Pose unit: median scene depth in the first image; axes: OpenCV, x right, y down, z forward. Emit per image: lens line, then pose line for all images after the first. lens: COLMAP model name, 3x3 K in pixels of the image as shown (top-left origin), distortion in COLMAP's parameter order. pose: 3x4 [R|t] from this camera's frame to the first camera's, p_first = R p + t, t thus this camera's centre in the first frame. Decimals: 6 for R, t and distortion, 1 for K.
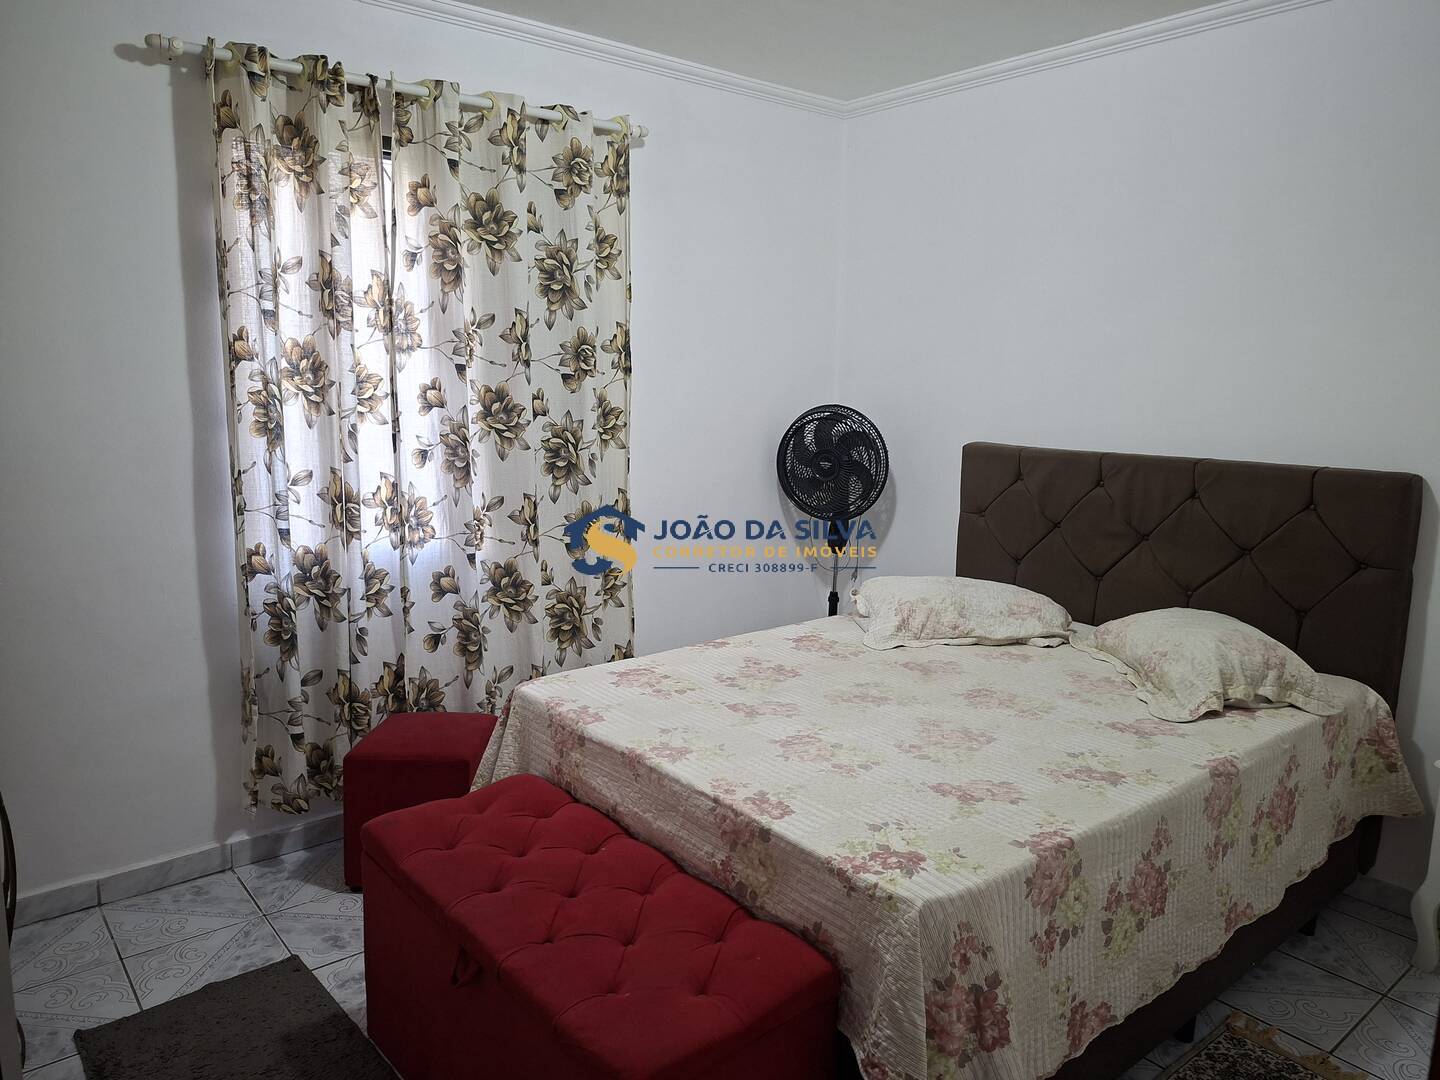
lens RADIAL K [[990.7, 0, 723.8], [0, 990.7, 508.9], [0, 0, 1]] dist [0.091542, -0.110836]
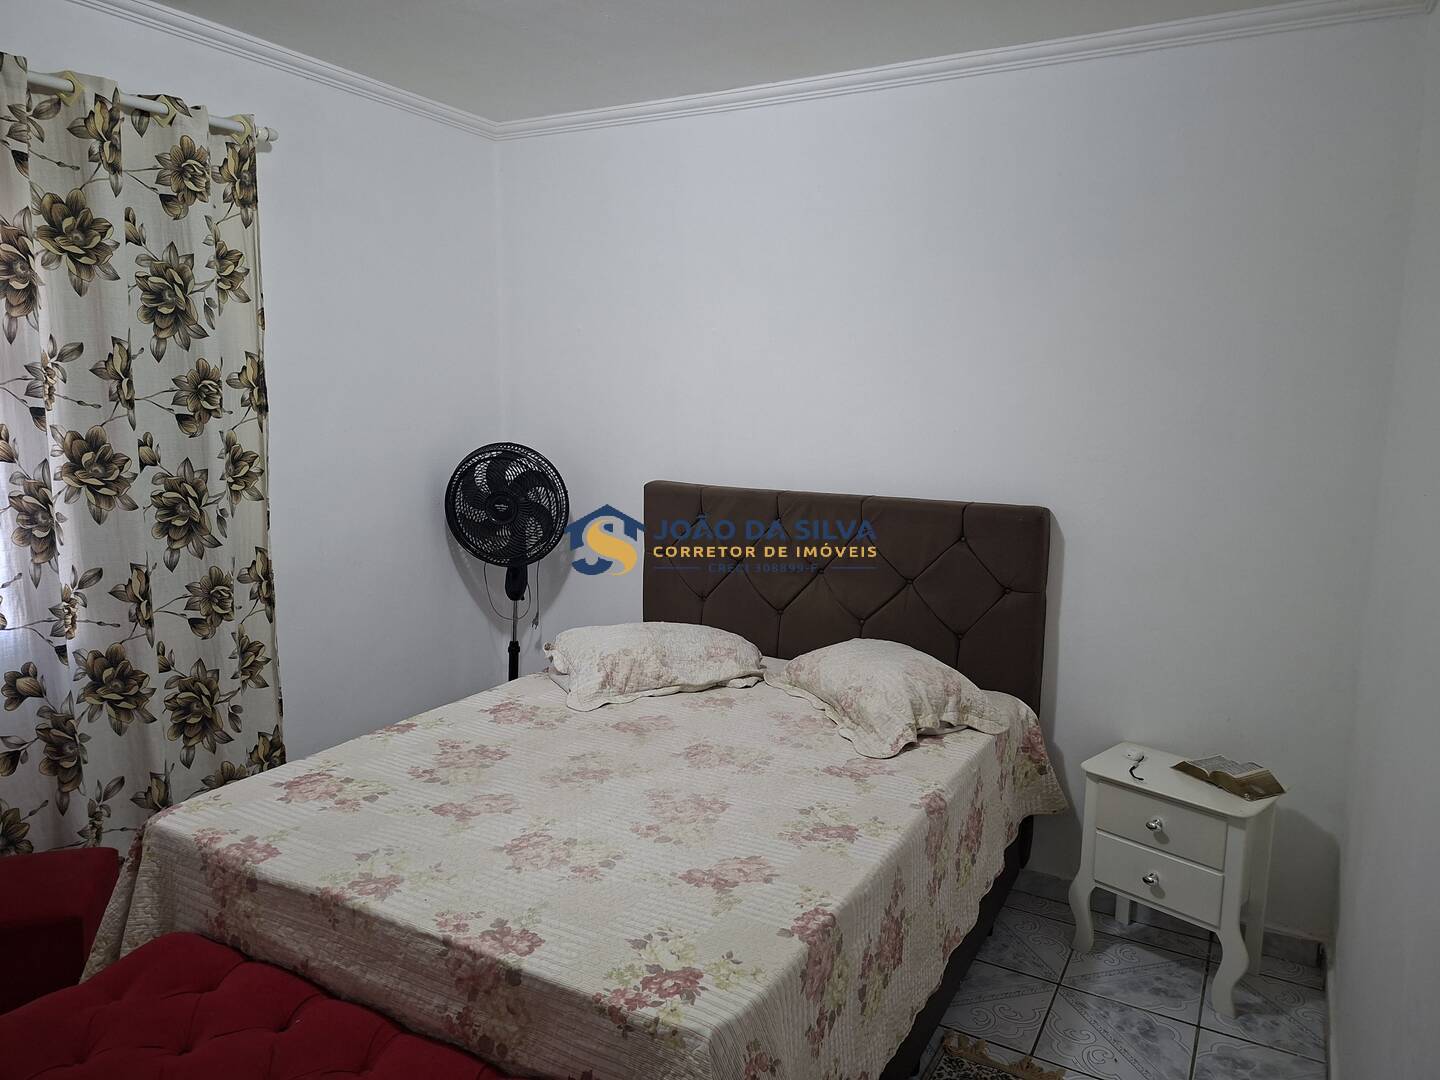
lens RADIAL K [[990.7, 0, 727.6], [0, 990.7, 504.9], [0, 0, 1]] dist [0.091542, -0.110836]
pose [[0.931199, -0.038638, 0.362458, -0.058326], [0.044904, 0.998952, -0.008876, -0.044278], [-0.361735, 0.024542, 0.931958, 0.074899]]
